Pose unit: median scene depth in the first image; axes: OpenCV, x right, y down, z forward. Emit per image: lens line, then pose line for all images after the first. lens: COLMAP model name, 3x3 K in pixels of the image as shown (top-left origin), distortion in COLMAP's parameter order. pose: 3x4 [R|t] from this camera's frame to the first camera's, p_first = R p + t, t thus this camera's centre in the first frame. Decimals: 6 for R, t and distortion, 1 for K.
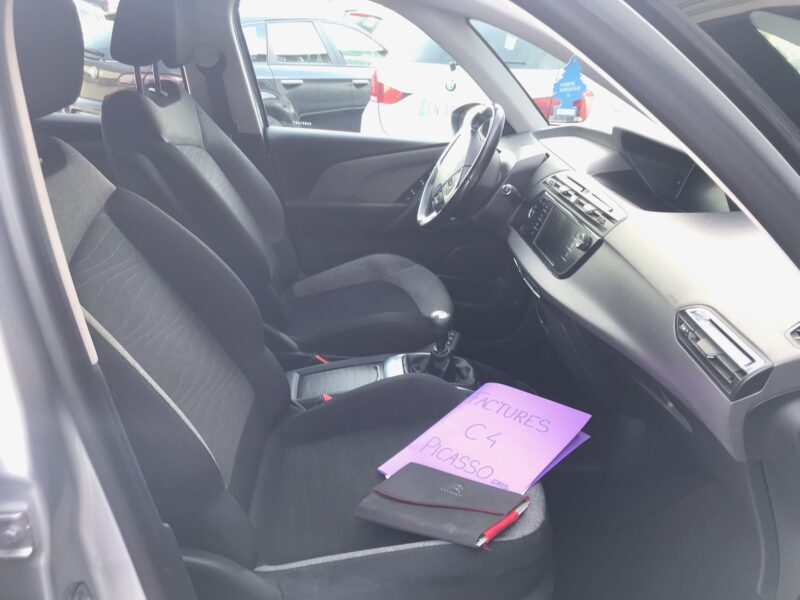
lens RADIAL K [[650.7, 0, 397.7], [0, 650.7, 302.3], [0, 0, 1]] dist [0.017117, -0.039159]
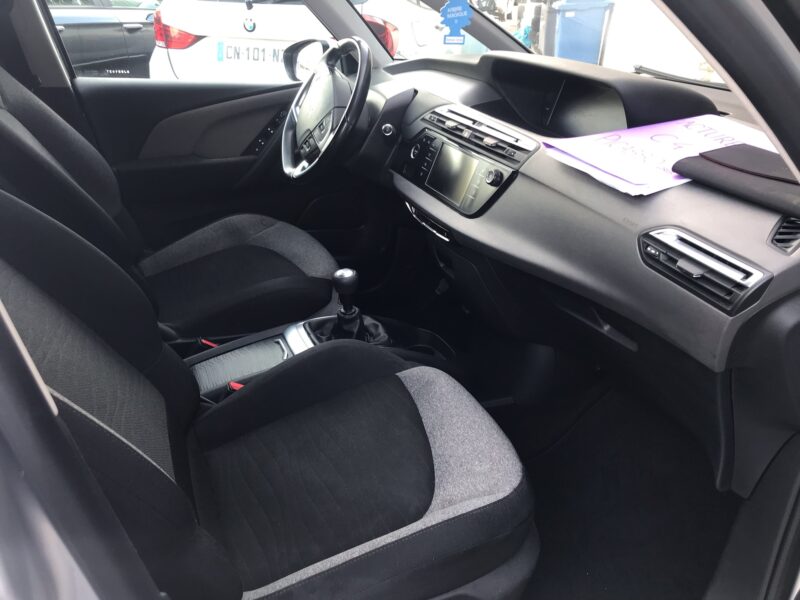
lens RADIAL K [[650.7, 0, 401.8], [0, 650.7, 298.5], [0, 0, 1]] dist [0.017117, -0.039159]
pose [[0.942227, -0.155736, 0.296572, -0.126078], [0.133981, 0.986662, 0.092449, -0.017997], [-0.307014, -0.047372, 0.950525, 0.094061]]
